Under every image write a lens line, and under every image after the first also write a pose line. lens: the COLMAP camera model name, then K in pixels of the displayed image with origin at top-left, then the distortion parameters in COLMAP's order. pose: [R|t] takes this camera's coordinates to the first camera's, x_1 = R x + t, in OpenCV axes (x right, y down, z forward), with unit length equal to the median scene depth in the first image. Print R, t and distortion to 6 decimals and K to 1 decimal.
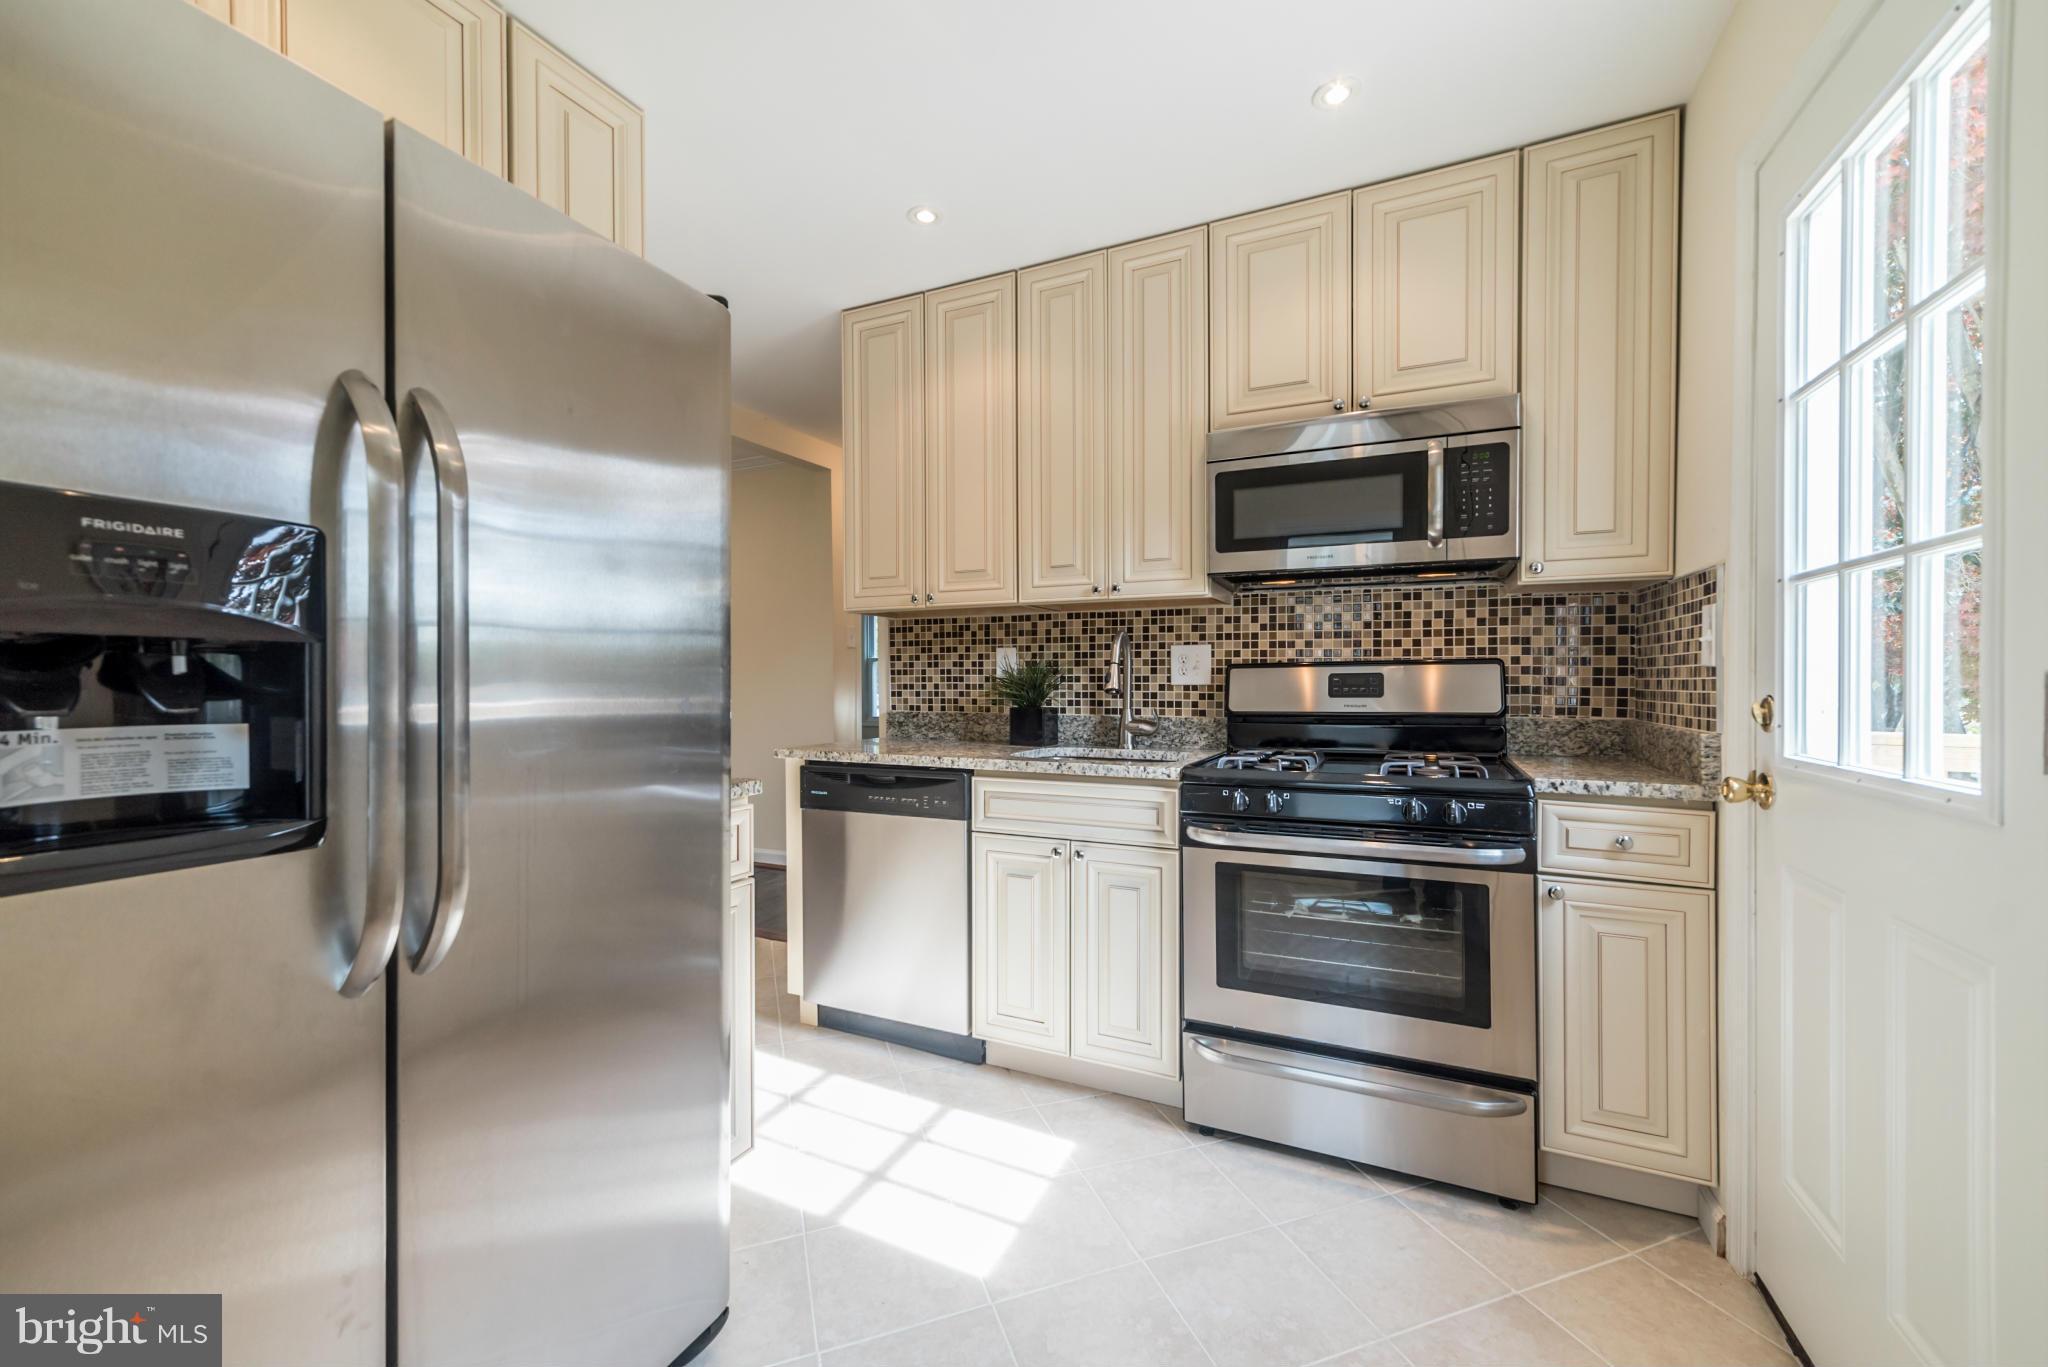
lens RADIAL K [[787.5, 0, 1024.3], [0, 787.5, 685.9], [0, 0, 1]] dist [0.002701, 0.000569]
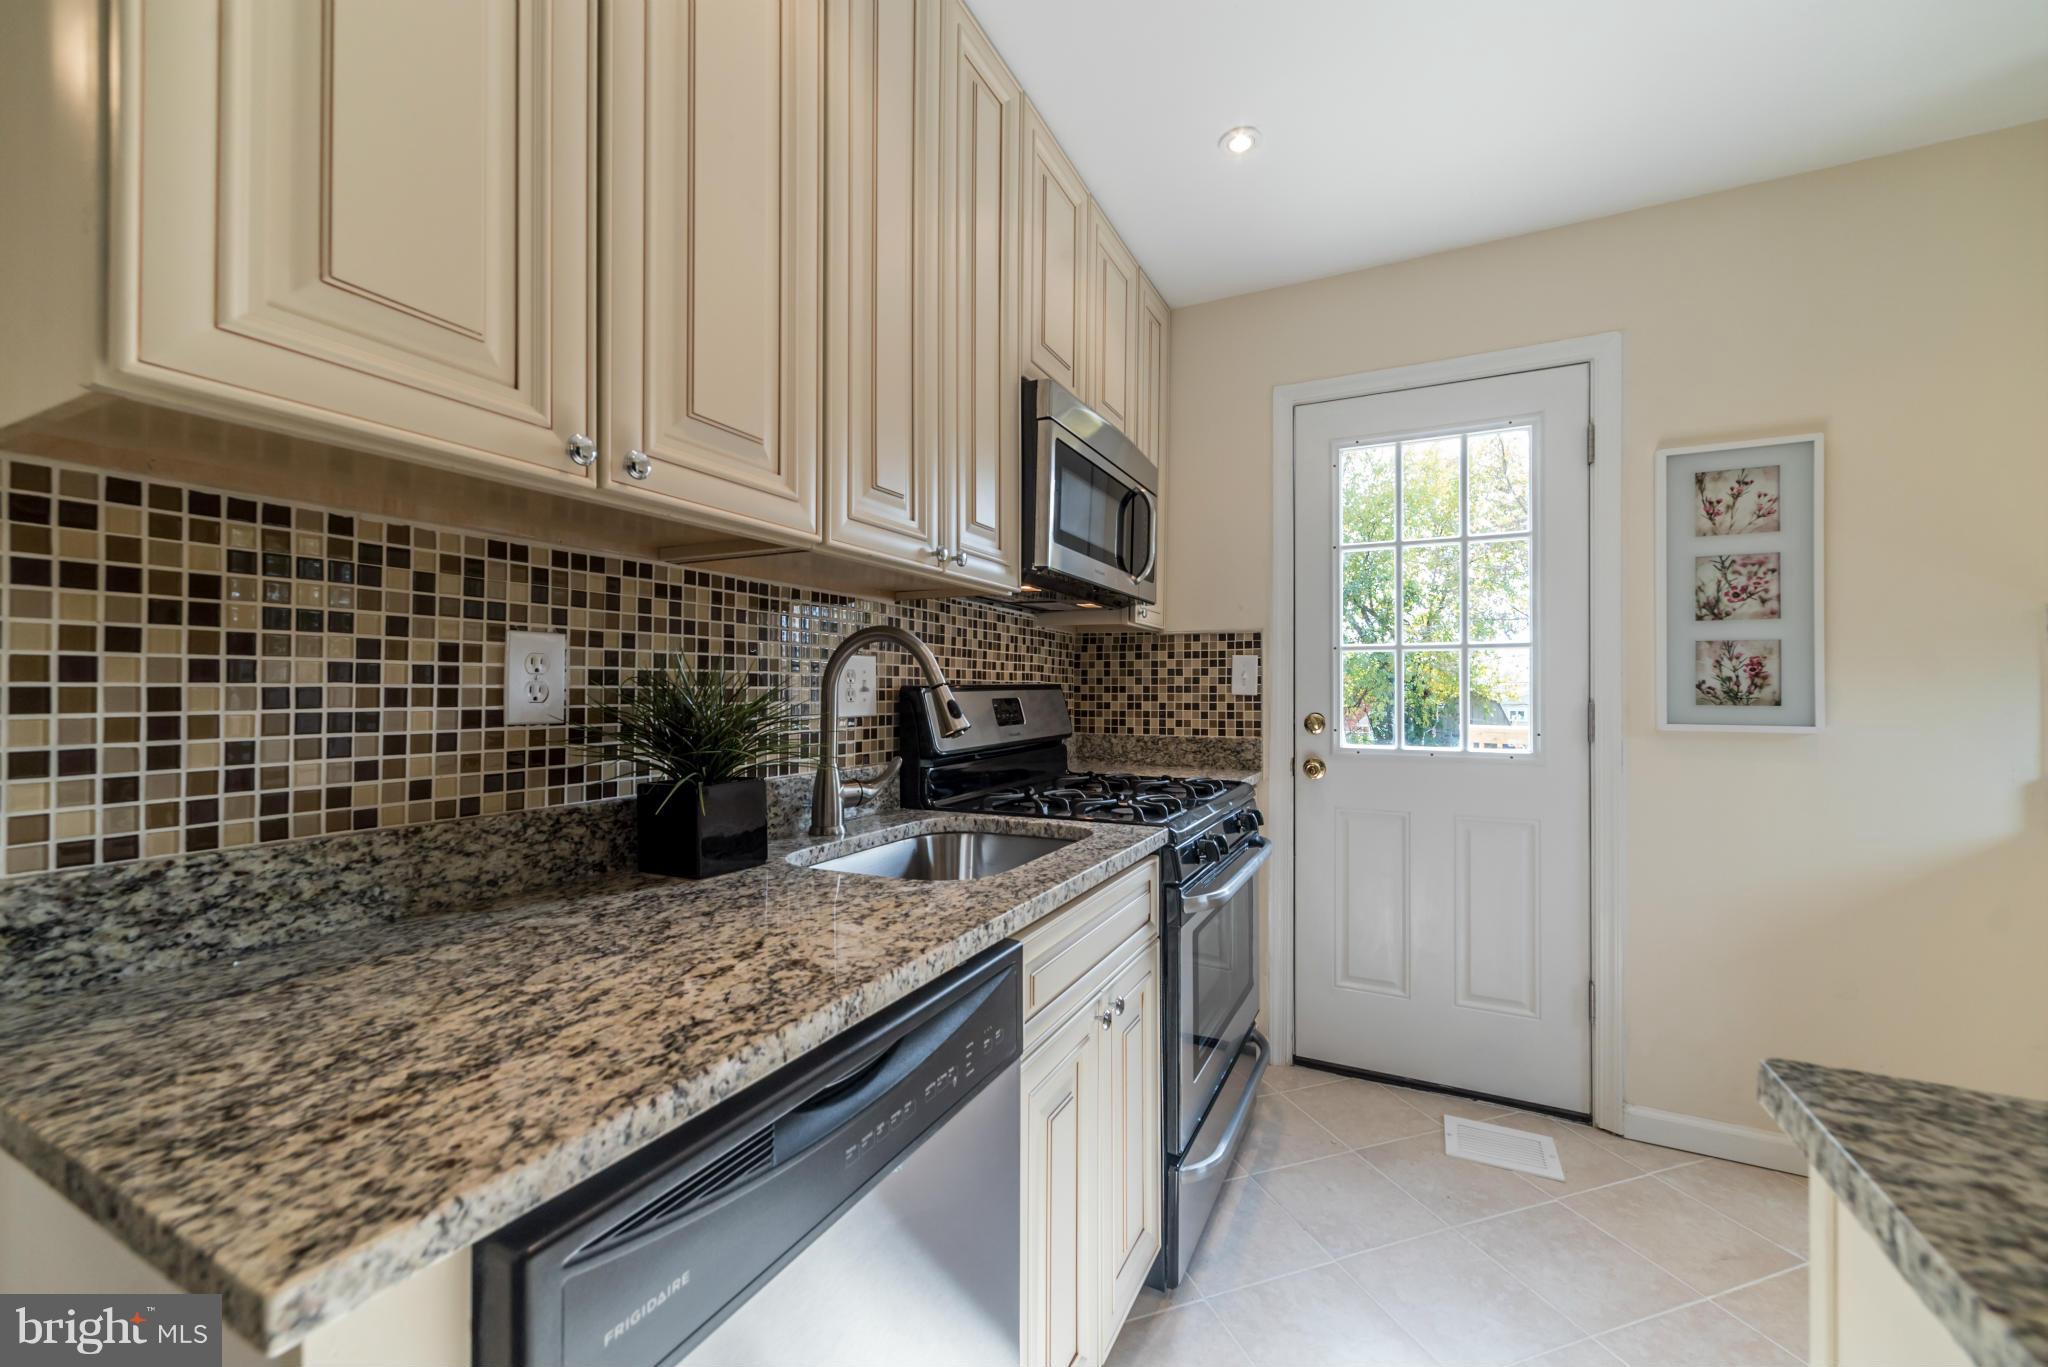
lens RADIAL K [[794.9, 0, 1027.5], [0, 794.9, 686.5], [0, 0, 1]] dist [0.001278, 0.000514]
pose [[0.030384, 0.004806, 0.999527, -0.450096], [0.003848, 0.999980, -0.004925, -0.023322], [-0.999531, 0.003995, 0.030365, 0.871462]]
